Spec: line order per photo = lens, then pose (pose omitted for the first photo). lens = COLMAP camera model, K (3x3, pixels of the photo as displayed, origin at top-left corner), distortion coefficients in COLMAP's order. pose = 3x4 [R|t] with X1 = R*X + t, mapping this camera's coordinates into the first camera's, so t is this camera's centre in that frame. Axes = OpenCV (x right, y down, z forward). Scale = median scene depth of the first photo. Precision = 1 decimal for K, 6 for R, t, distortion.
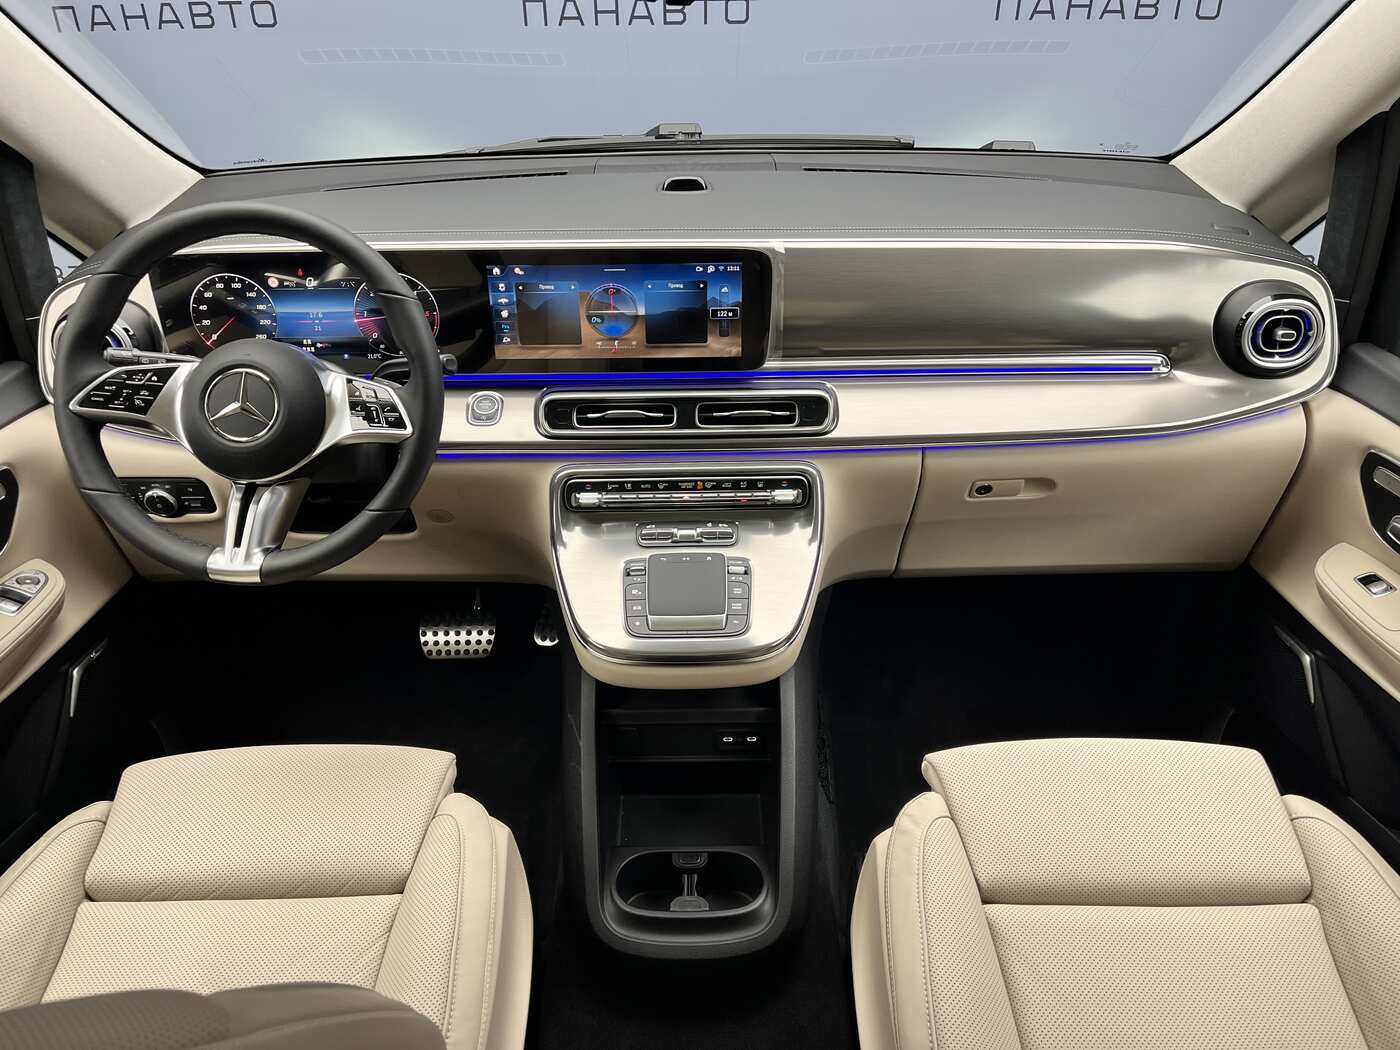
lens RADIAL K [[1042.5, 0, 667.9], [0, 1042.5, 527.0], [0, 0, 1]] dist [0.057803, -0.060871]
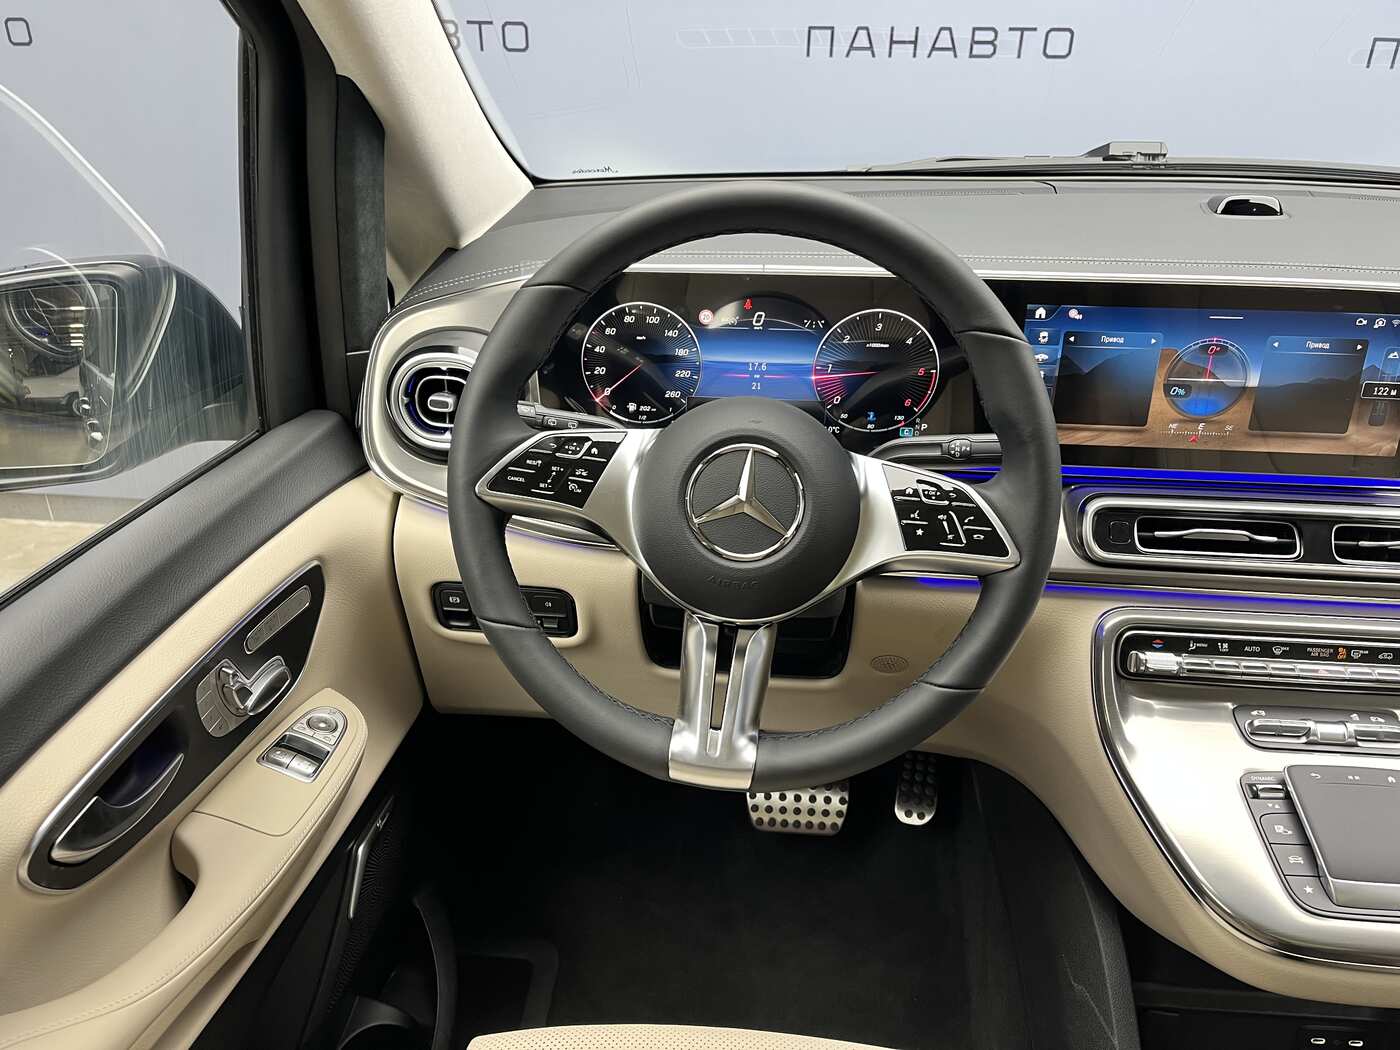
lens RADIAL K [[1042.5, 0, 667.9], [0, 1042.5, 527.0], [0, 0, 1]] dist [0.057803, -0.060871]
pose [[0.995385, 0.059608, -0.075200, -0.336790], [-0.064655, 0.995684, -0.066574, -0.047416], [0.070907, 0.071129, 0.994944, 0.320722]]
